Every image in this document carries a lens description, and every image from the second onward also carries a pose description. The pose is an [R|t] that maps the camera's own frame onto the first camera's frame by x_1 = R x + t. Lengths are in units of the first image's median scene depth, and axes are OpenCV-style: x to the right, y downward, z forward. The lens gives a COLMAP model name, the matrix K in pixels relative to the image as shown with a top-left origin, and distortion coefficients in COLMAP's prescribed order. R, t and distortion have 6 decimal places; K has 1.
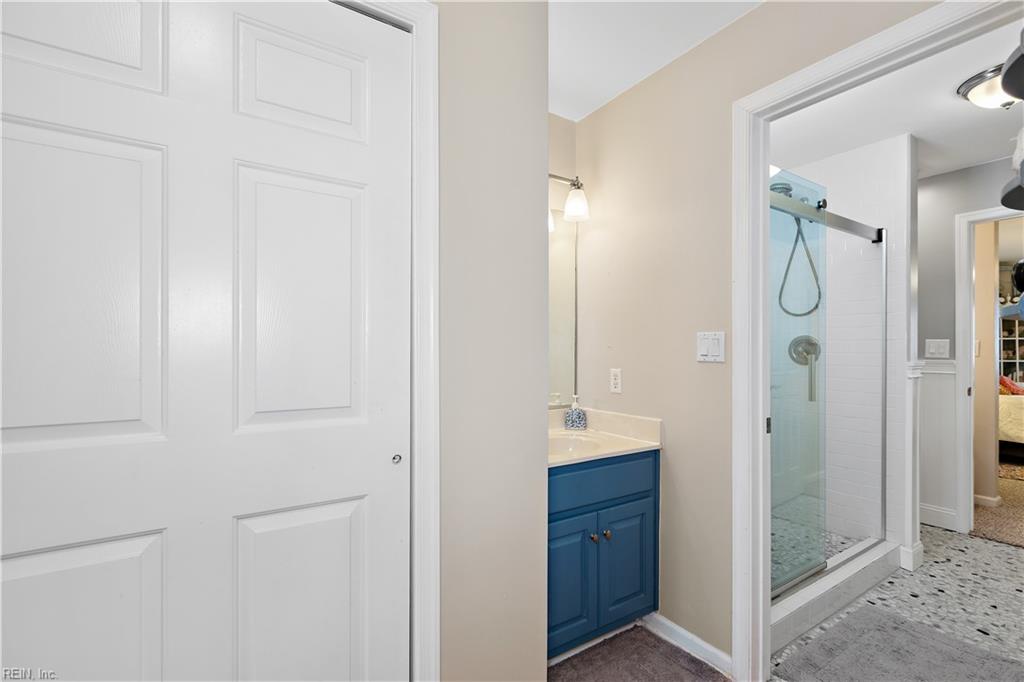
lens RADIAL K [[459.9, 0, 515.0], [0, 459.9, 345.5], [0, 0, 1]] dist [-0.001354, 0.000801]
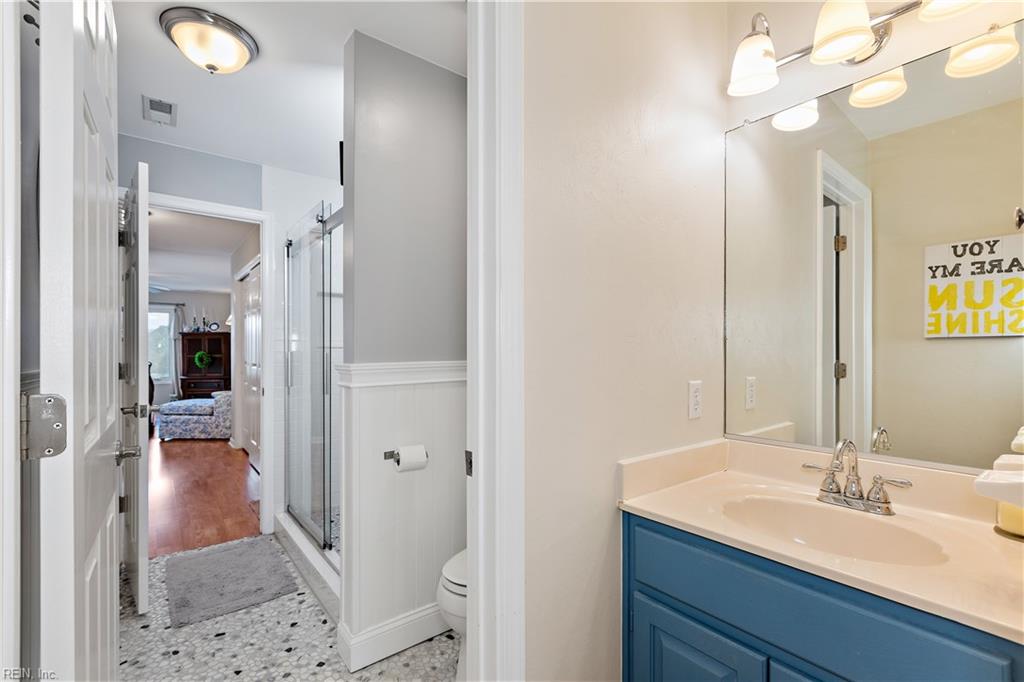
lens RADIAL K [[459.9, 0, 511.0], [0, 459.9, 348.0], [0, 0, 1]] dist [-0.001354, 0.000801]
pose [[0.091838, 0.001568, -0.995773, 1.926871], [0.001369, 0.999998, 0.001701, 0.001385], [0.995773, -0.001519, 0.091835, 1.433464]]
